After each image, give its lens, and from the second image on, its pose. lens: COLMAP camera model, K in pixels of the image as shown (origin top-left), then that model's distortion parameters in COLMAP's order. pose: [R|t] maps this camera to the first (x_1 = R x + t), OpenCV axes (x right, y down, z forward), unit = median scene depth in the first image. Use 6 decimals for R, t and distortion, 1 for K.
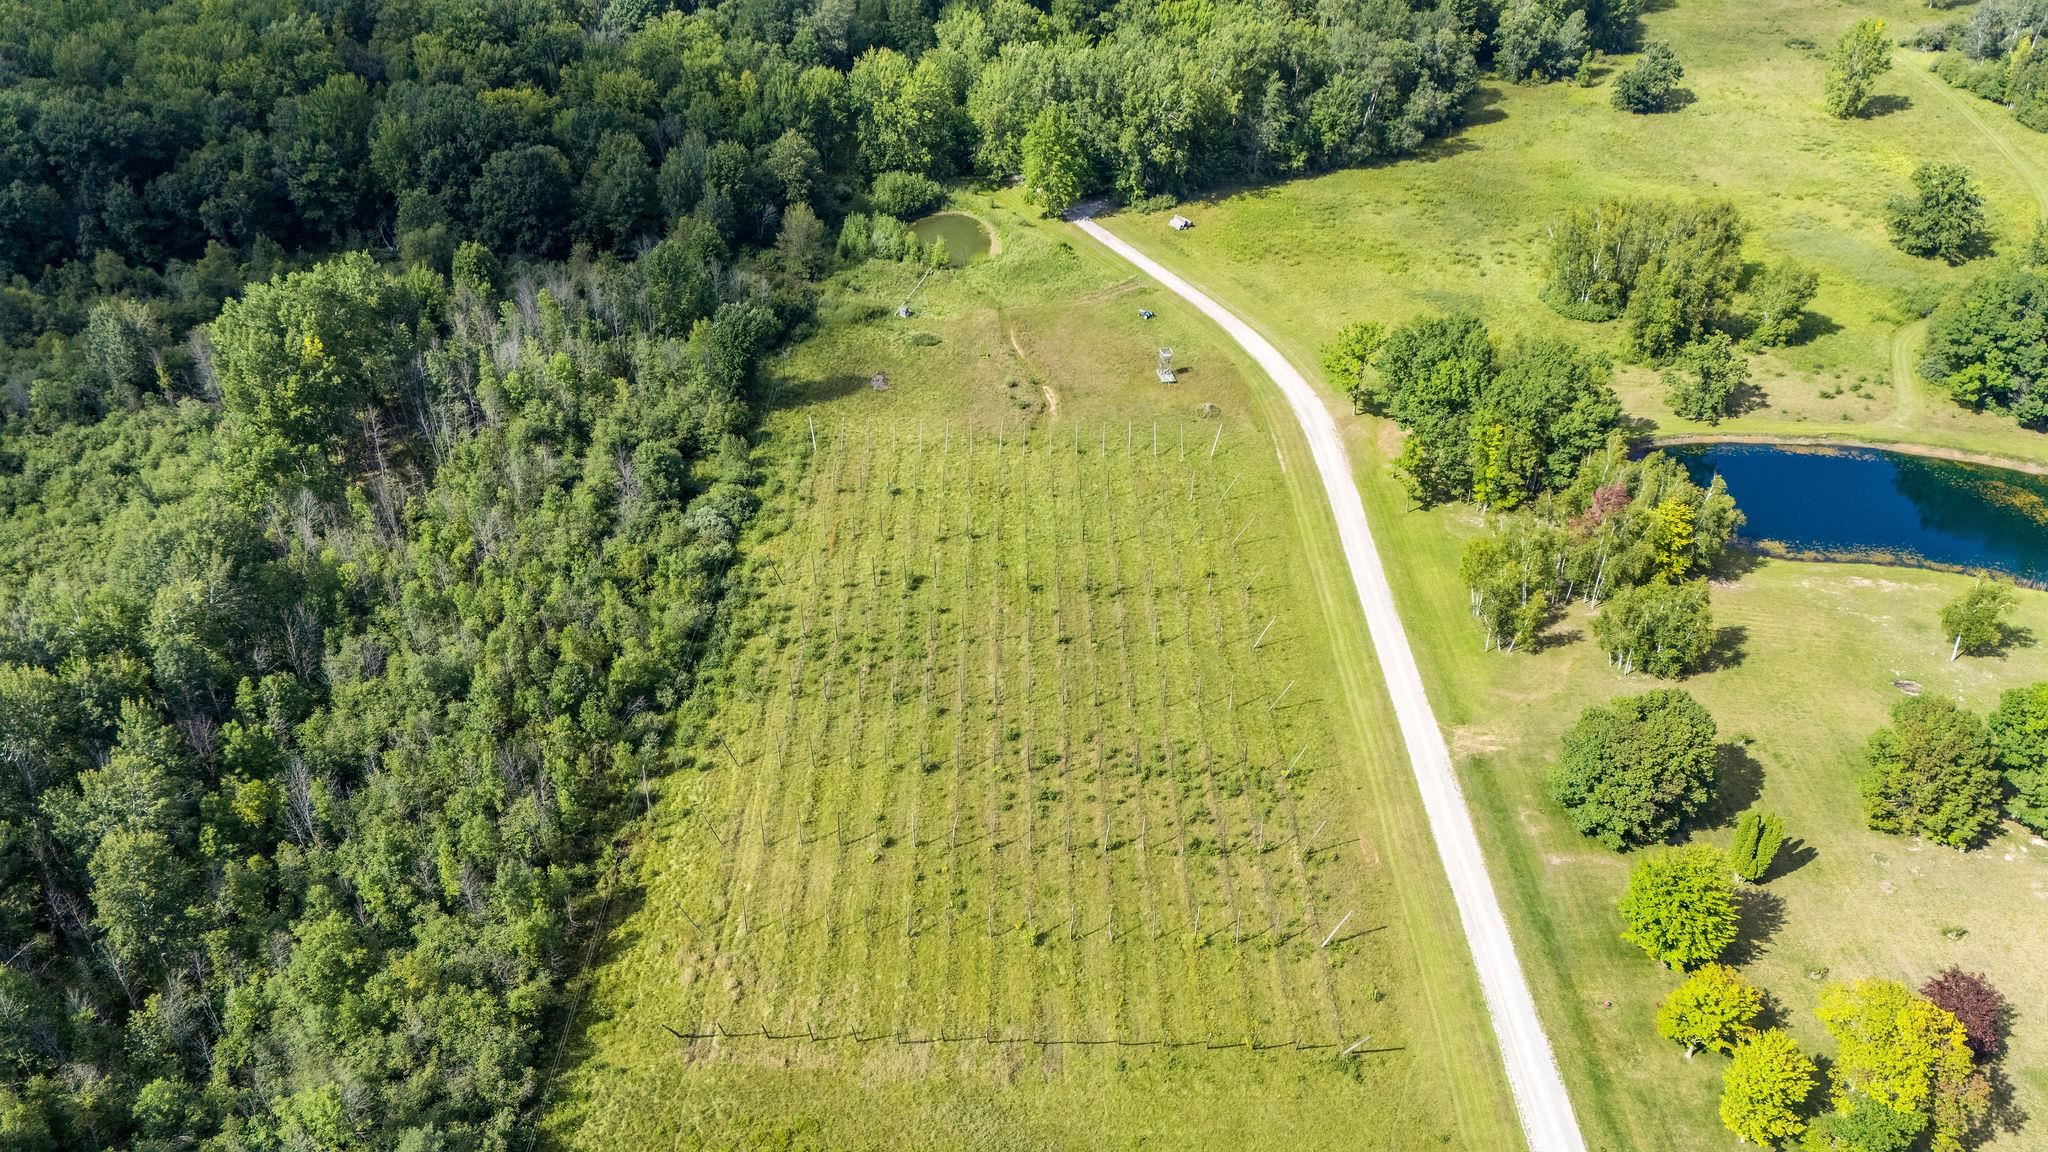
lens RADIAL K [[1502.8, 0, 1019.4], [0, 1502.8, 585.3], [0, 0, 1]] dist [0.057102, -0.046544]
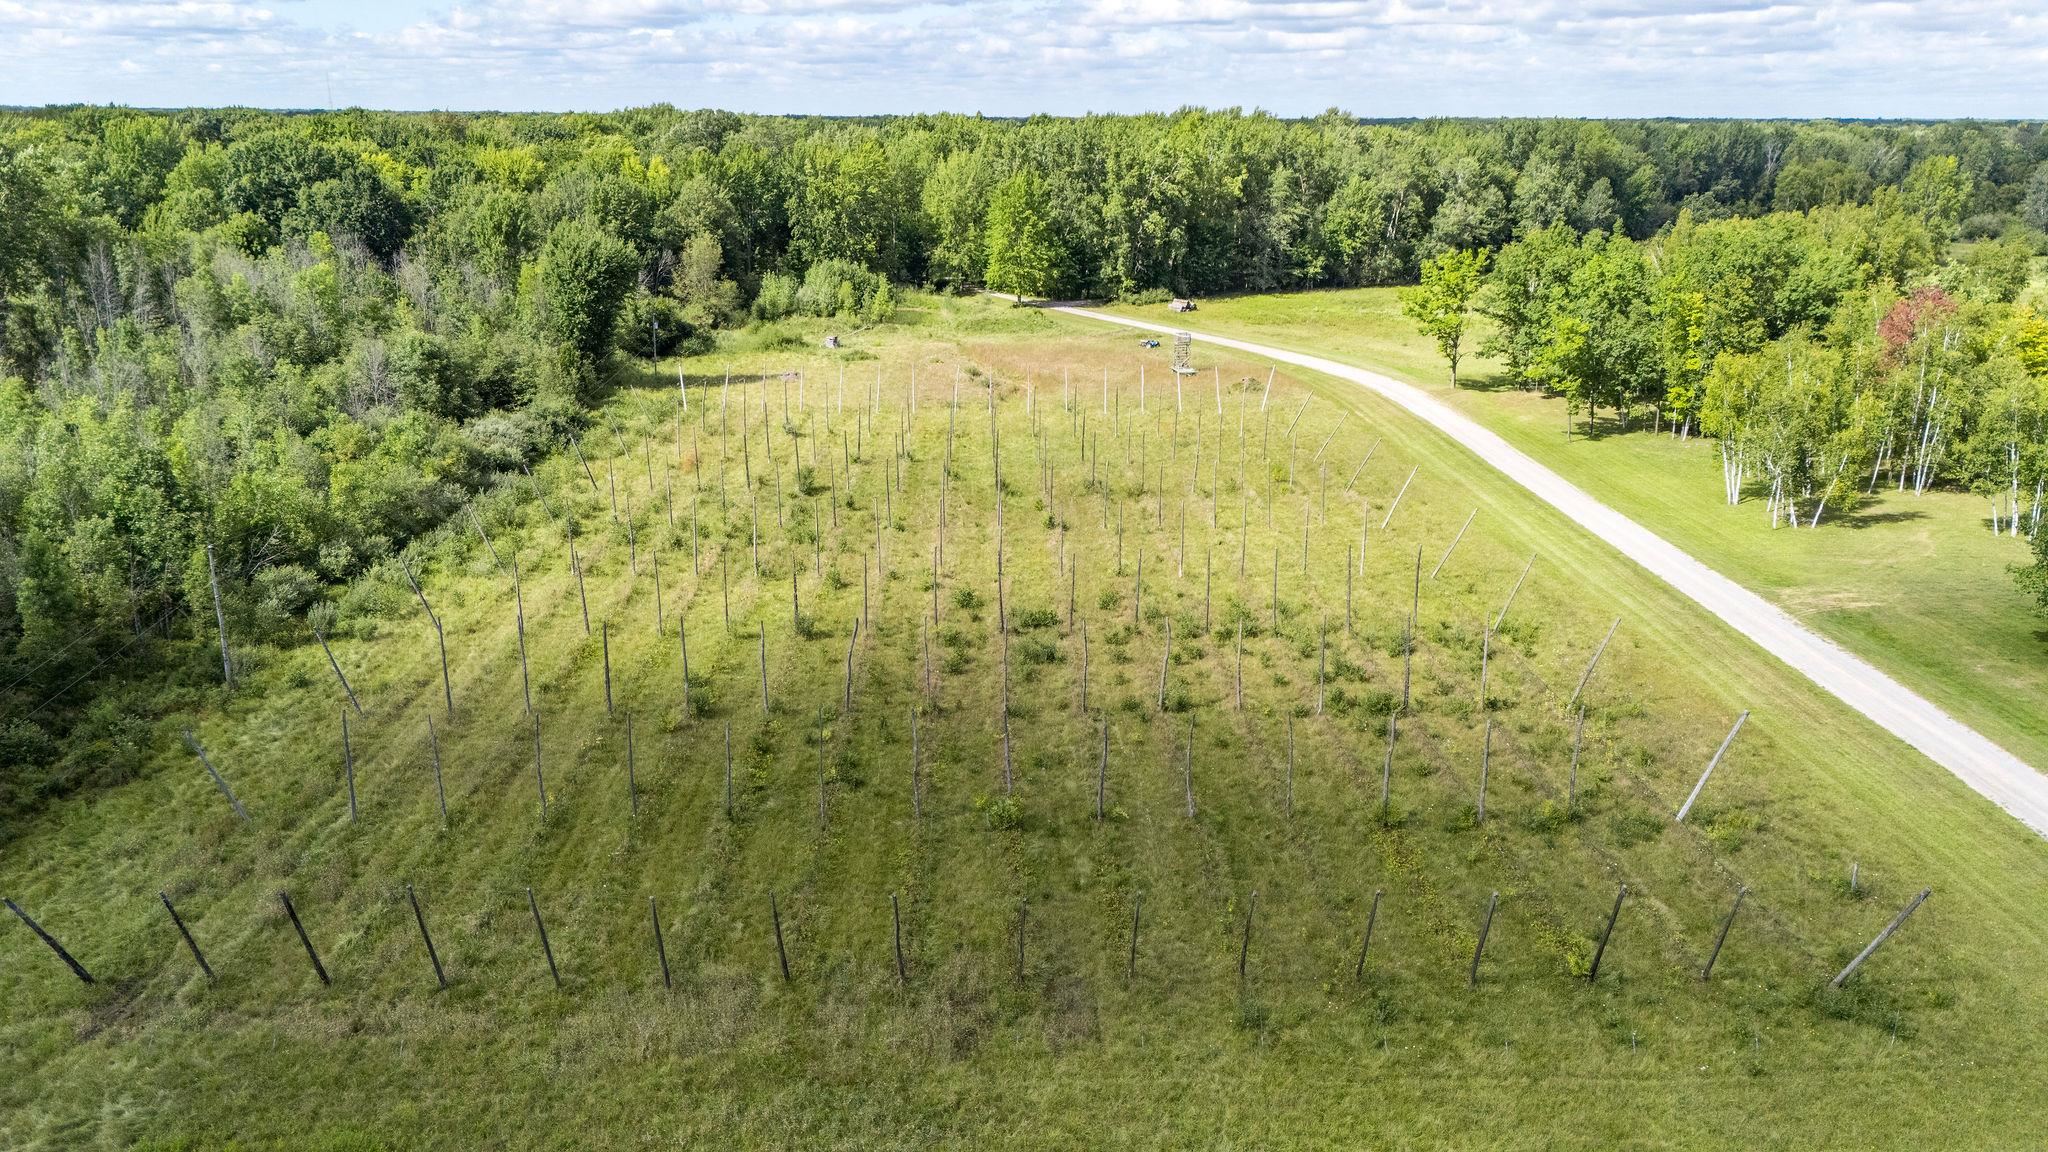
lens RADIAL K [[1501.6, 0, 1019.6], [0, 1501.6, 574.7], [0, 0, 1]] dist [0.089305, -0.111117]
pose [[0.999730, -0.011065, 0.020440, 0.001214], [0.016826, 0.951234, -0.308012, 0.145131], [-0.016035, 0.308272, 0.951163, 0.269019]]
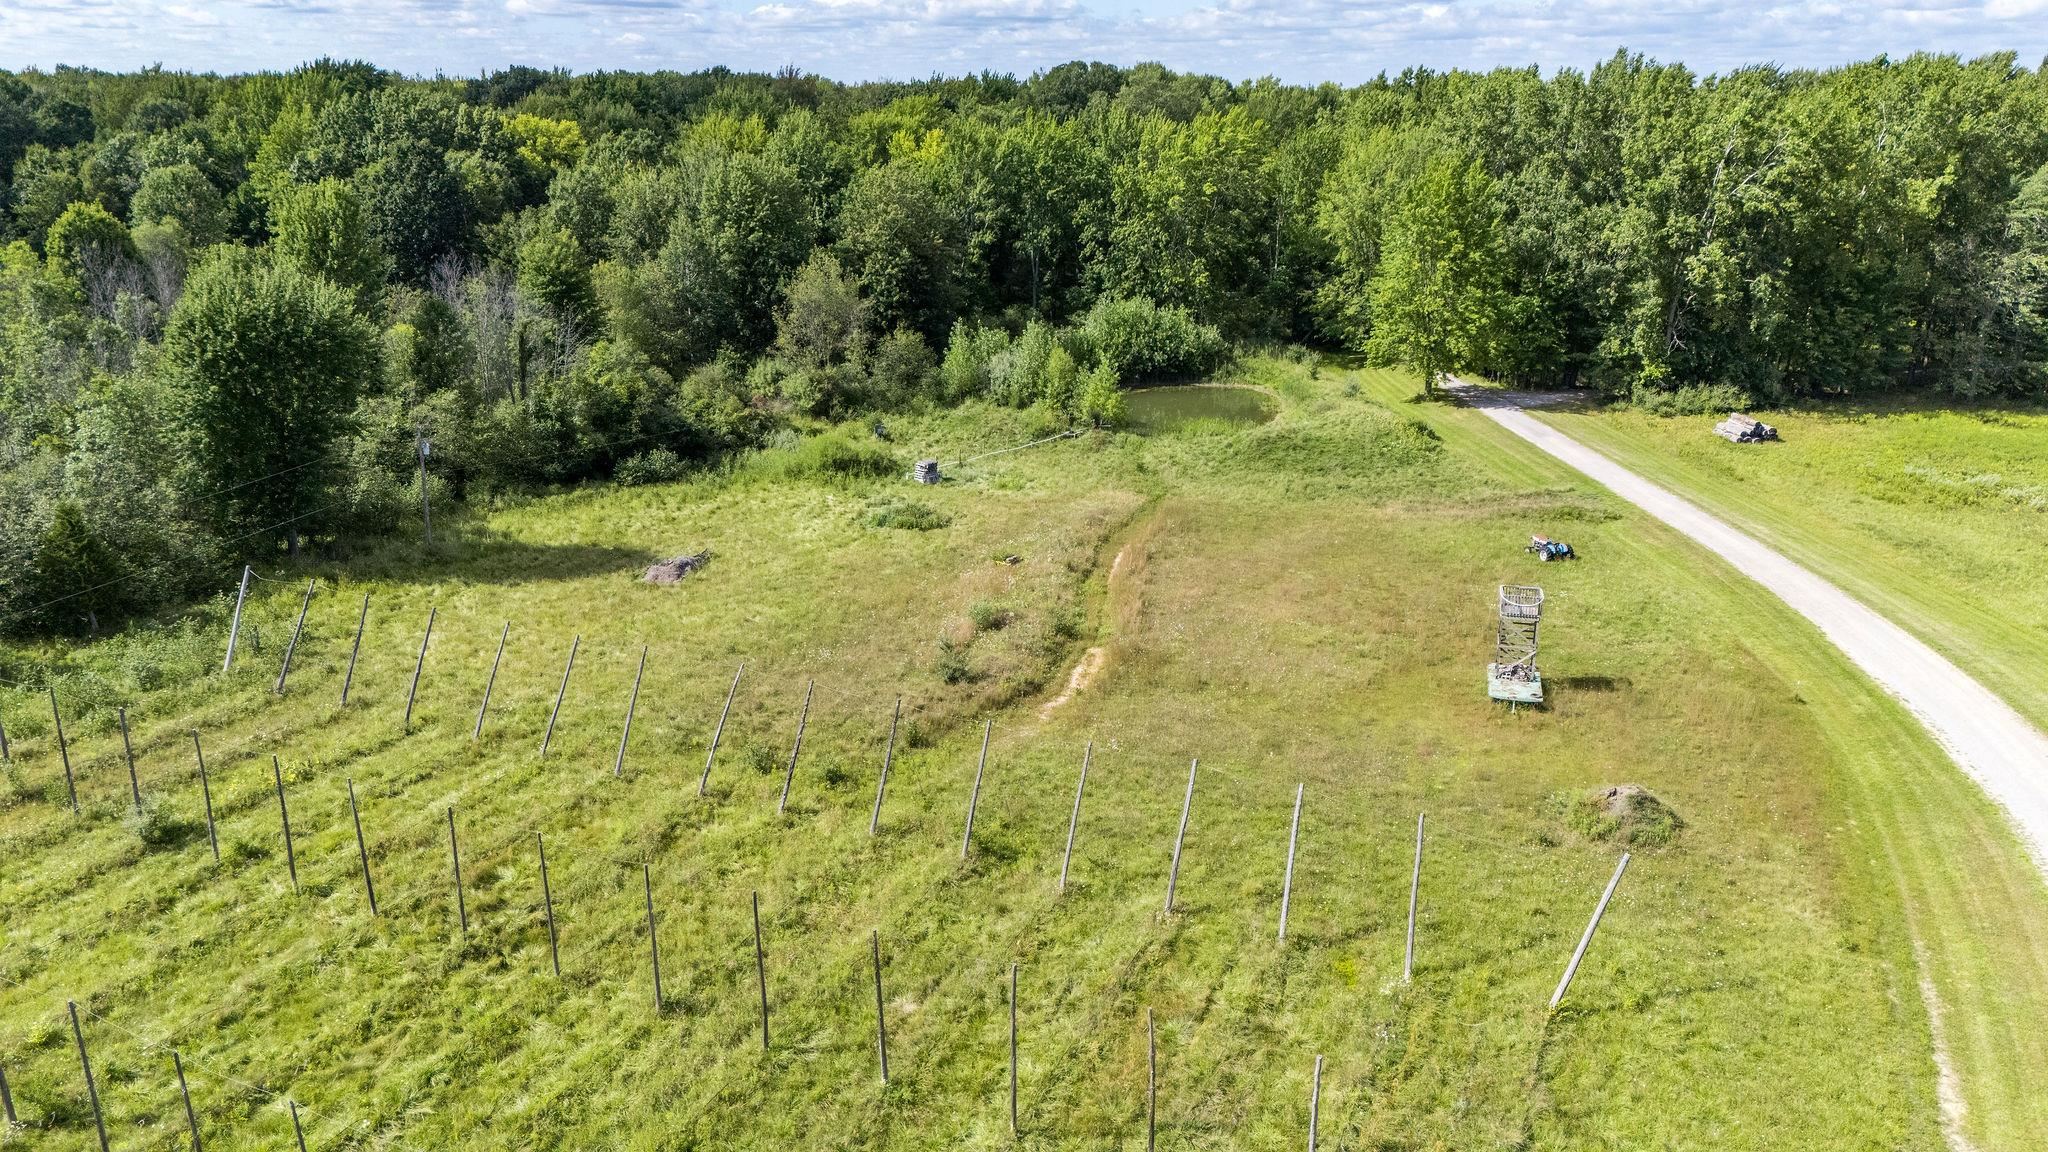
lens RADIAL K [[1501.6, 0, 1019.6], [0, 1501.6, 574.7], [0, 0, 1]] dist [0.089305, -0.111117]
pose [[0.903576, 0.126467, -0.409336, 0.102110], [-0.242187, 0.938910, -0.244527, -0.053626], [0.353405, 0.320085, 0.879005, 0.572297]]
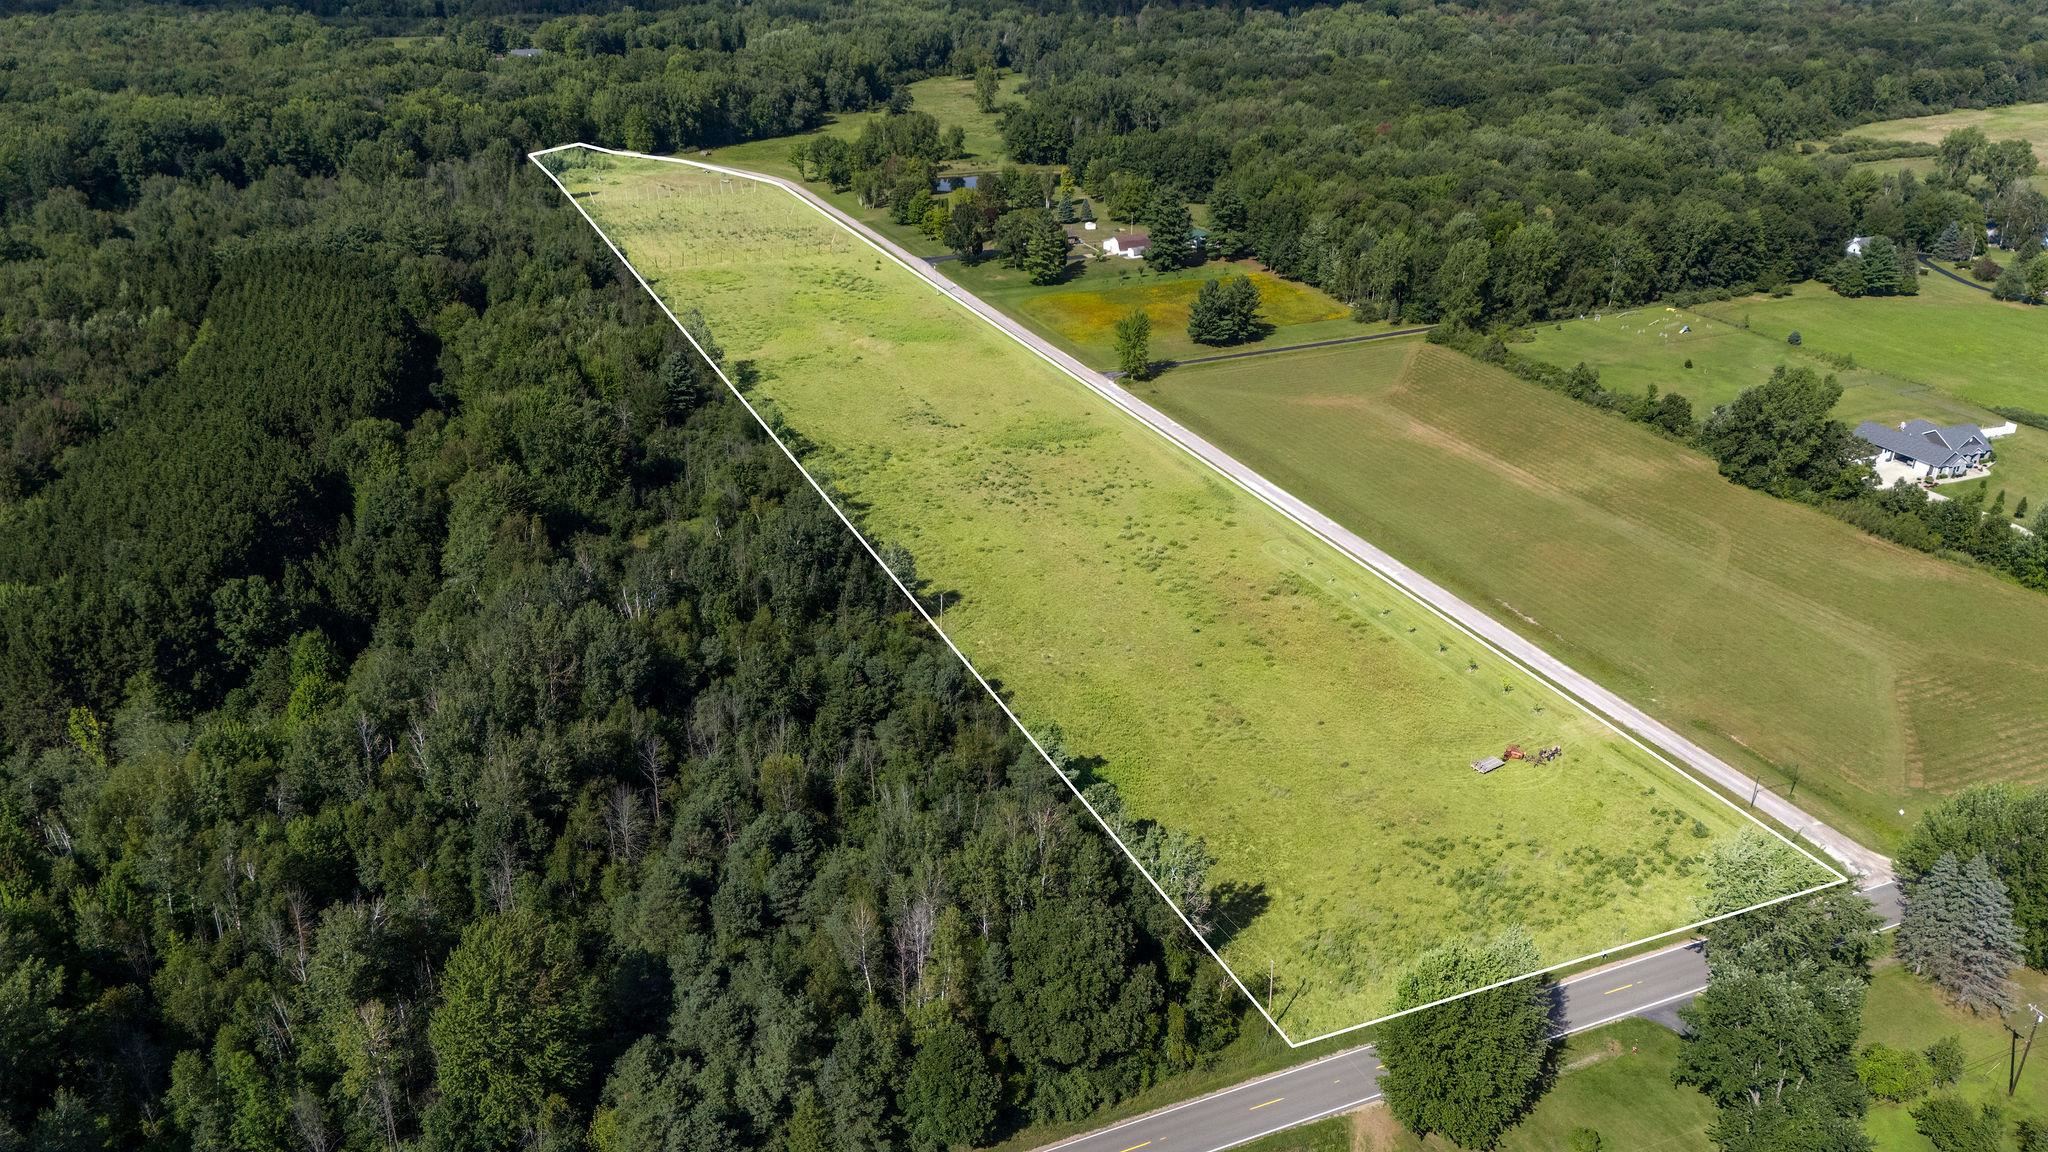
lens RADIAL K [[1501.6, 0, 1019.6], [0, 1501.6, 574.7], [0, 0, 1]] dist [0.089305, -0.111117]
pose [[0.913271, -0.178584, 0.366120, -0.381728], [0.237990, 0.963351, -0.123758, 0.712287], [-0.330601, 0.200158, 0.922301, -1.026947]]
